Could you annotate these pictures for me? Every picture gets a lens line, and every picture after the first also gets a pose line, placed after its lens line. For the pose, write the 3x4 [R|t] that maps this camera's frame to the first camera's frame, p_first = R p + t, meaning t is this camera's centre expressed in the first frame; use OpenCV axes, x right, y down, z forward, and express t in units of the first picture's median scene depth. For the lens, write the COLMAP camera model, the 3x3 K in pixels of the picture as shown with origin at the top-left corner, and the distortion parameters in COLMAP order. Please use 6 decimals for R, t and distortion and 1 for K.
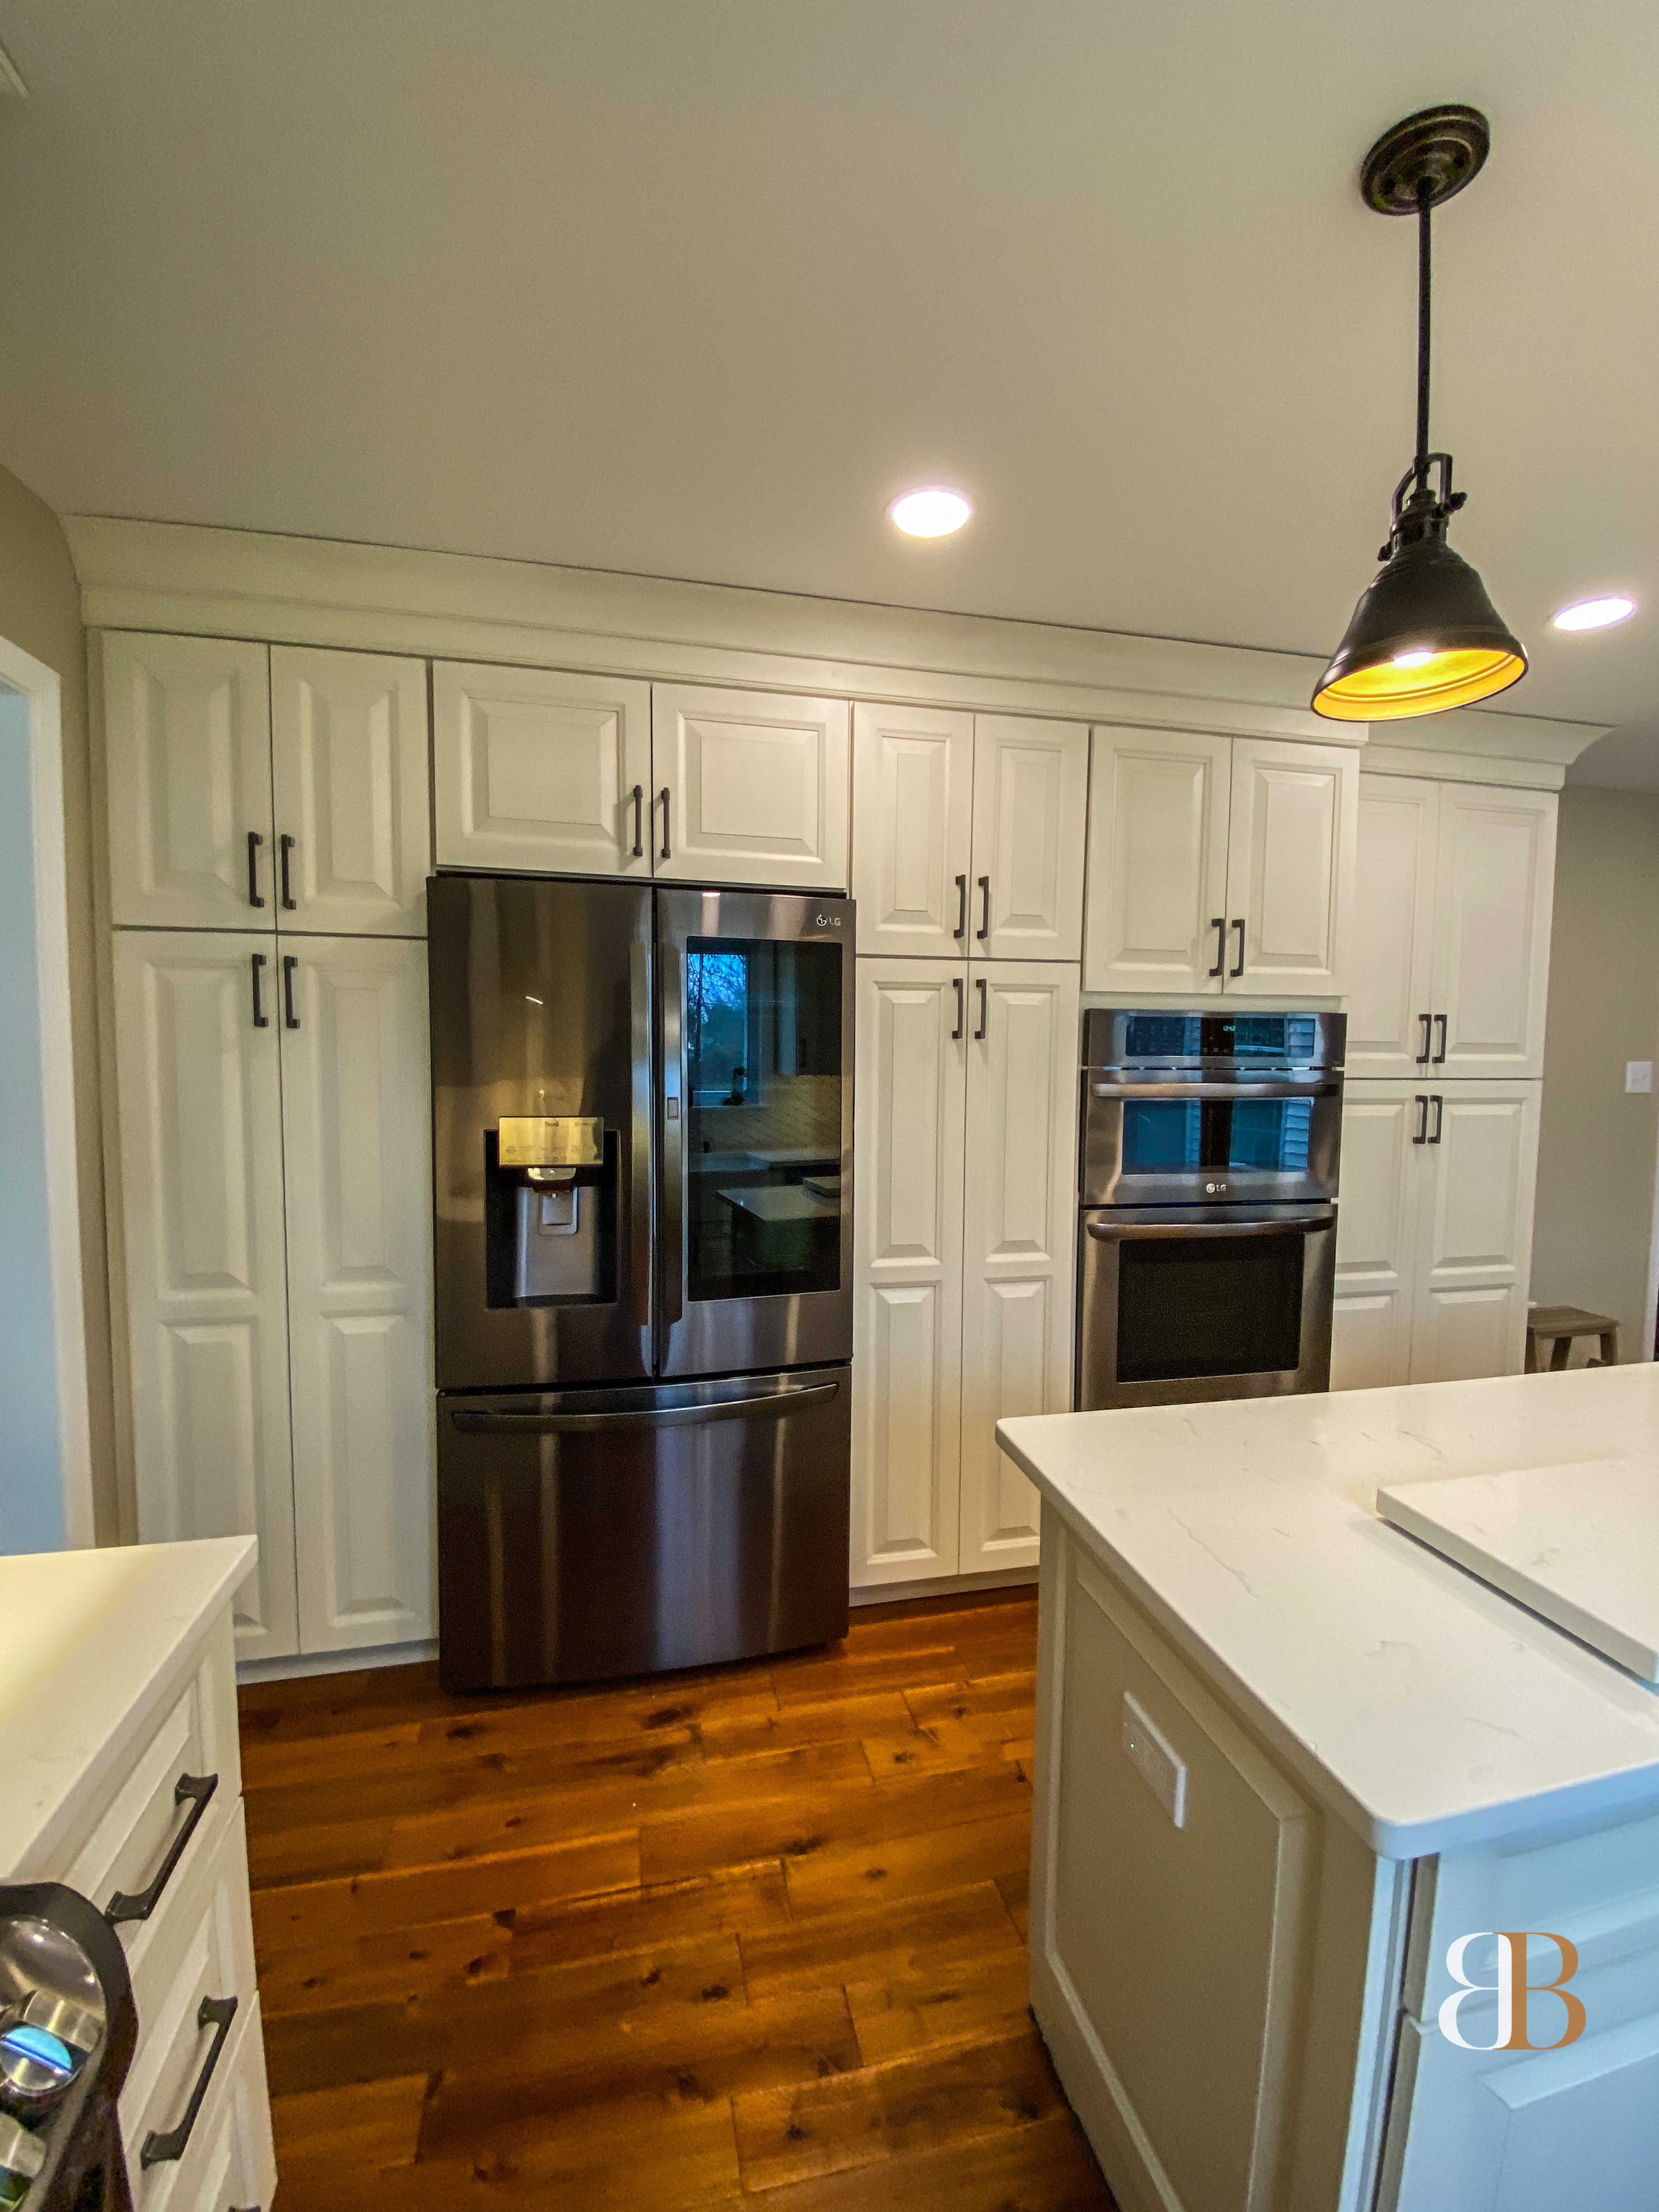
lens RADIAL K [[893.3, 0, 829.5], [0, 893.3, 1106.0], [0, 0, 1]] dist [0.021790, -0.021360]
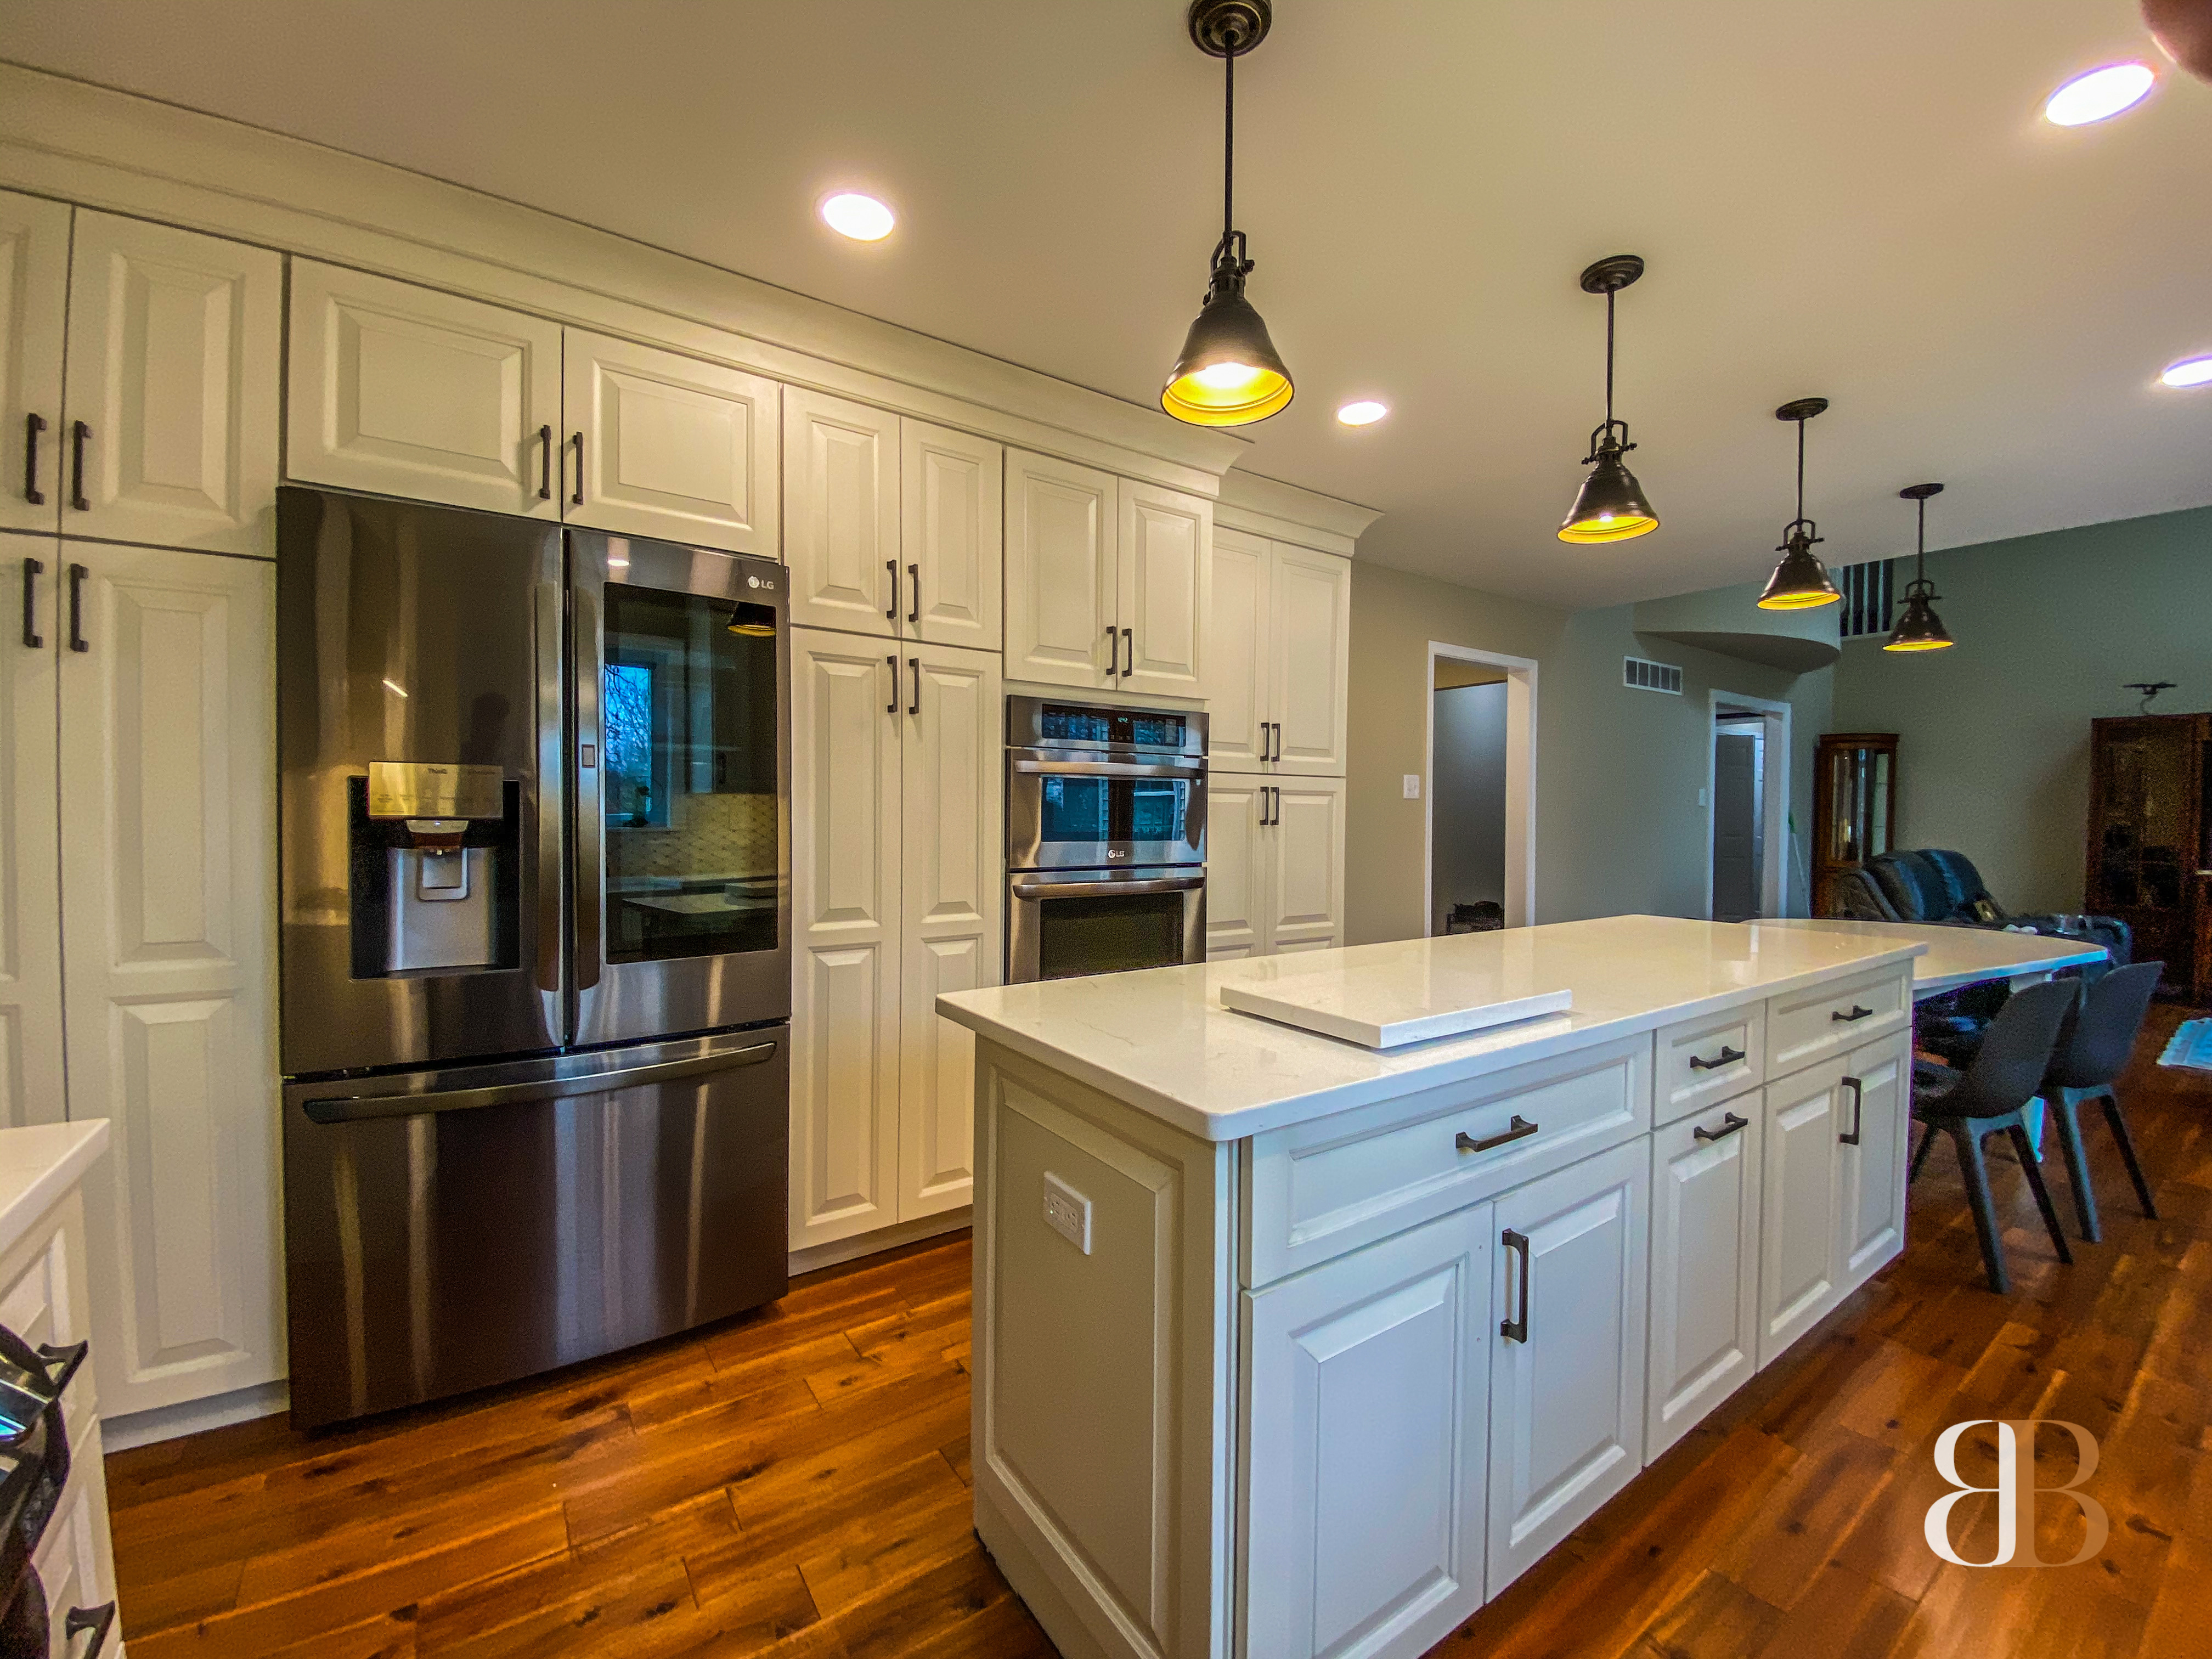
lens RADIAL K [[893.3, 0, 1104.6], [0, 893.3, 836.3], [0, 0, 1]] dist [0.021790, -0.021360]
pose [[0.925893, -0.008858, 0.377681, -0.027816], [0.023481, 0.999142, -0.034130, 0.126465], [-0.377054, 0.040469, 0.925307, -0.092636]]
